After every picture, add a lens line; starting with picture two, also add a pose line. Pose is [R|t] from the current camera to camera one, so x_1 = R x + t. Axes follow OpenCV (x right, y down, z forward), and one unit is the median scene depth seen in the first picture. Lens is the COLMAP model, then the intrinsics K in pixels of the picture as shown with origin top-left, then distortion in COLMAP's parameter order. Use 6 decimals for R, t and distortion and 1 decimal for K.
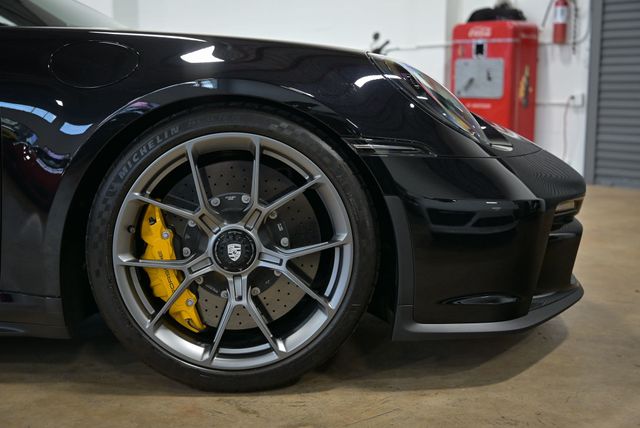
lens RADIAL K [[839.6, 0, 320.0], [0, 839.6, 214.0], [0, 0, 1]] dist [0.003272, 0.038421]
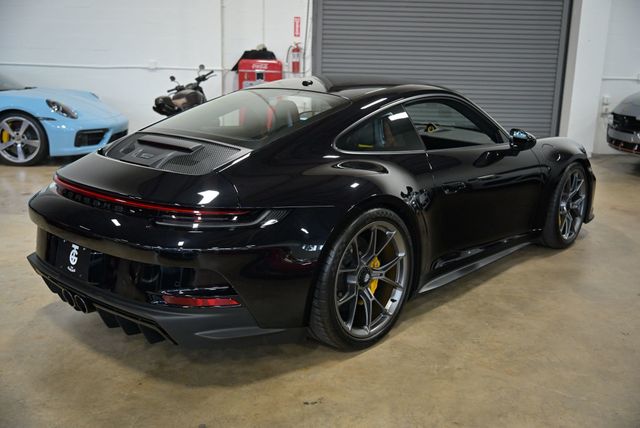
lens RADIAL K [[657.9, 0, 320.0], [0, 657.9, 214.0], [0, 0, 1]] dist [0.007219, -0.008997]
pose [[0.676109, -0.165454, 0.717984, -0.770834], [0.082495, 0.985333, 0.149378, -0.114262], [-0.732168, -0.041766, 0.679842, -0.013827]]
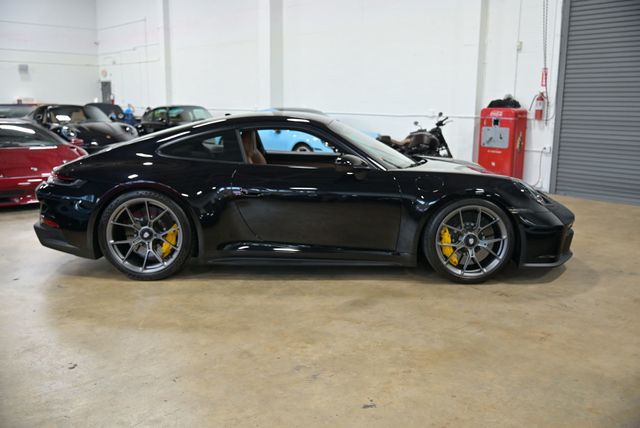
lens RADIAL K [[593.8, 0, 320.0], [0, 593.8, 214.0], [0, 0, 1]] dist [0.002451, 0.000565]
pose [[0.999717, 0.008117, -0.022380, -0.186878], [-0.007129, 0.999011, 0.043896, -0.046114], [0.022714, -0.043724, 0.998785, -0.385643]]
